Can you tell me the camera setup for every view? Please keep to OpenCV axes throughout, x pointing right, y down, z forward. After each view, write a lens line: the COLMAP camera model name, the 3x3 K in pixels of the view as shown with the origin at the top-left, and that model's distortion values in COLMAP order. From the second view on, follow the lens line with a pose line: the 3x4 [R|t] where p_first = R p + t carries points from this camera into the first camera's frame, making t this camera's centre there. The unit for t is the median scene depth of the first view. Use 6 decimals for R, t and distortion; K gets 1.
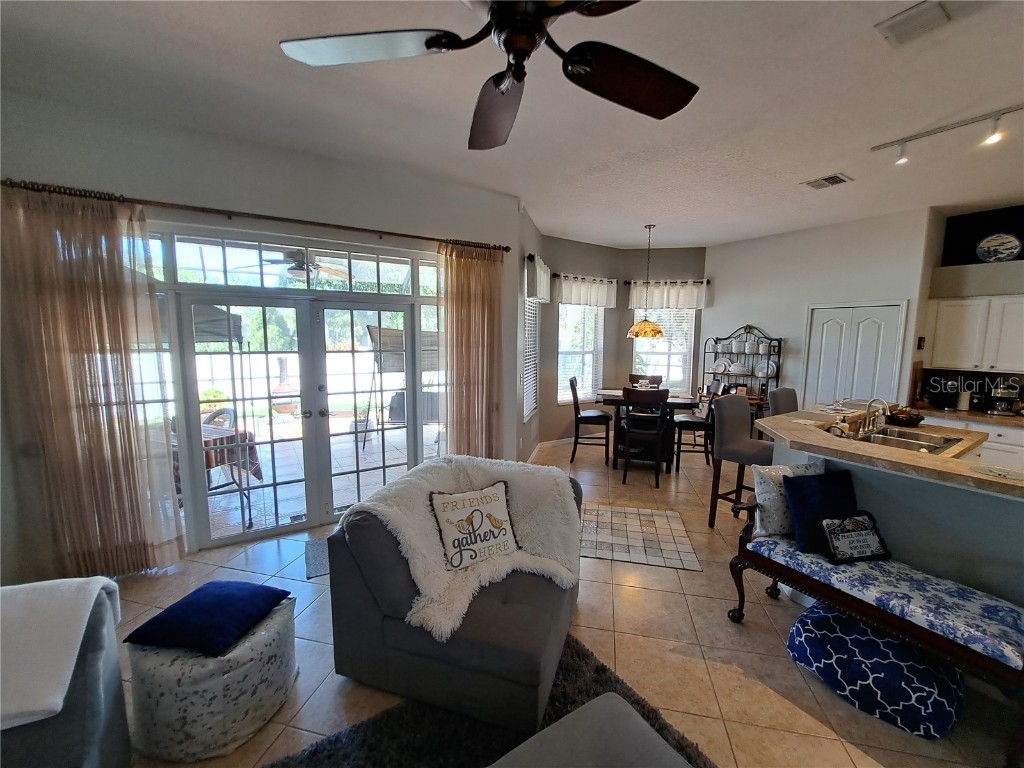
lens RADIAL K [[409.4, 0, 512.5], [0, 409.4, 386.0], [0, 0, 1]] dist [-0.019068, 0.001449]
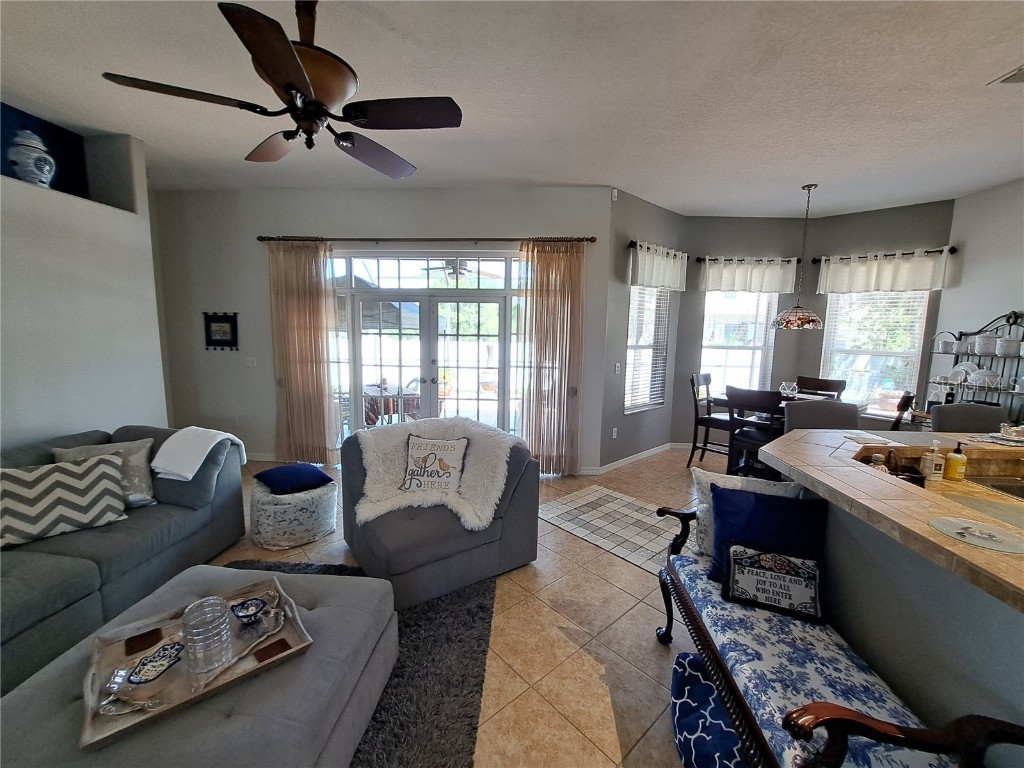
lens RADIAL K [[409.4, 0, 508.4], [0, 409.4, 385.8], [0, 0, 1]] dist [-0.019068, 0.001449]
pose [[0.809796, 0.086834, -0.580250, 0.476994], [-0.083184, 0.995989, 0.032957, 0.017231], [0.580784, 0.021579, 0.813771, 0.050417]]
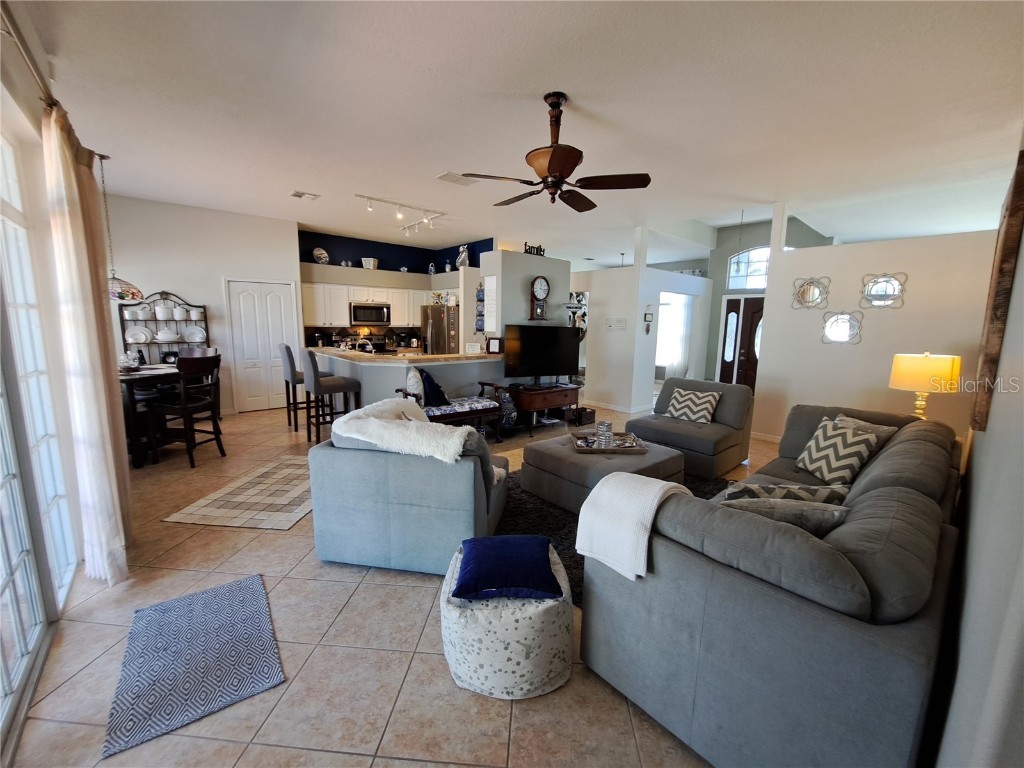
lens RADIAL K [[409.4, 0, 517.6], [0, 409.4, 384.1], [0, 0, 1]] dist [-0.019068, 0.001449]
pose [[-0.156793, -0.158101, 0.974895, -0.810307], [0.103002, 0.979103, 0.175349, -0.021449], [-0.982246, 0.127909, -0.137232, 0.508399]]
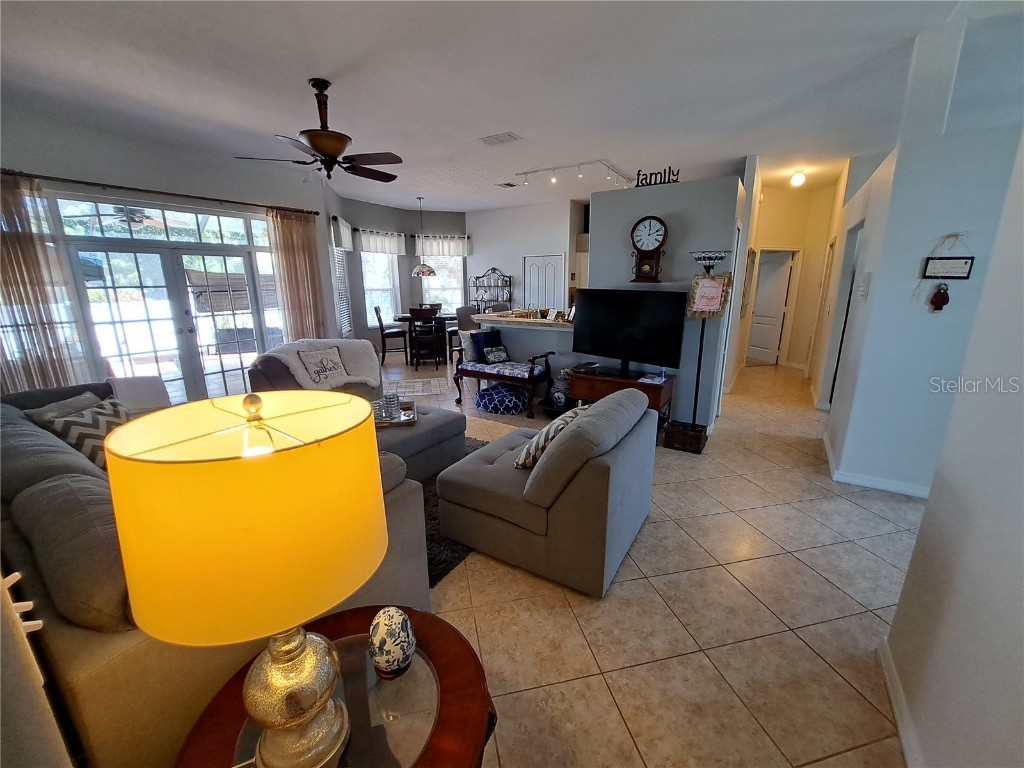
lens RADIAL K [[409.4, 0, 513.9], [0, 409.4, 383.1], [0, 0, 1]] dist [-0.019068, 0.001449]
pose [[0.904283, -0.115148, 0.411113, -0.047024], [0.065998, 0.989069, 0.131857, 0.127081], [-0.421802, -0.092103, 0.901998, -0.706611]]
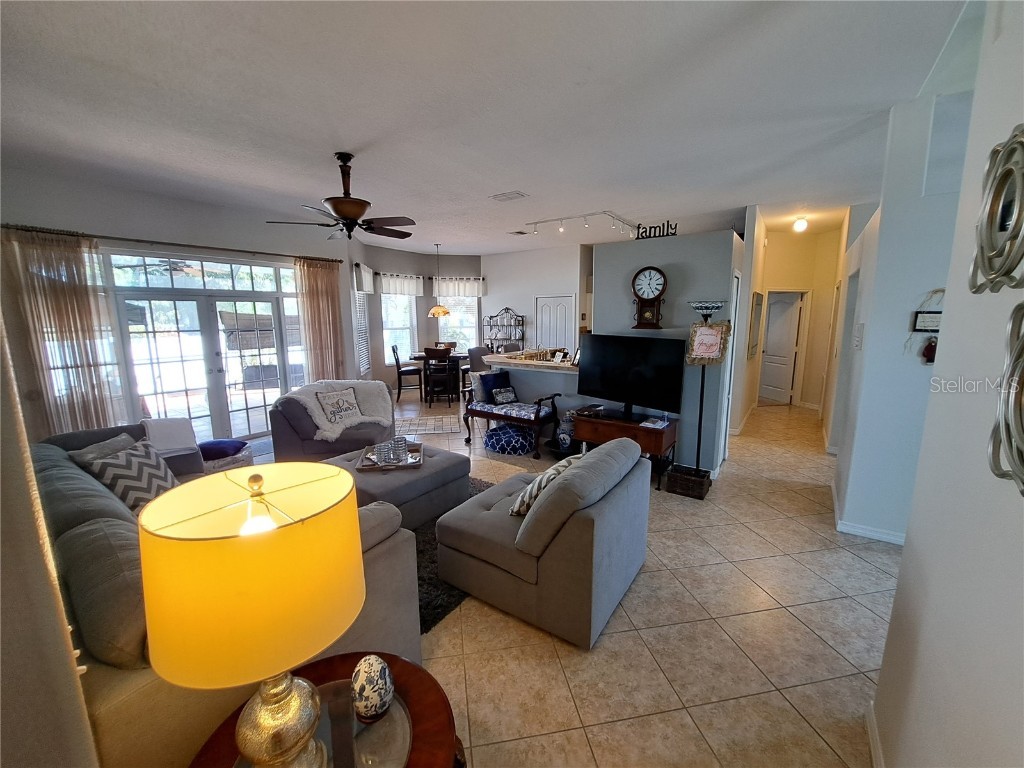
lens RADIAL K [[409.4, 0, 512.7], [0, 409.4, 381.2], [0, 0, 1]] dist [-0.019068, 0.001449]
pose [[0.923616, -0.076161, 0.375678, -0.027915], [0.062567, 0.996873, 0.048271, 0.094412], [-0.378179, -0.021078, 0.925492, -0.754708]]
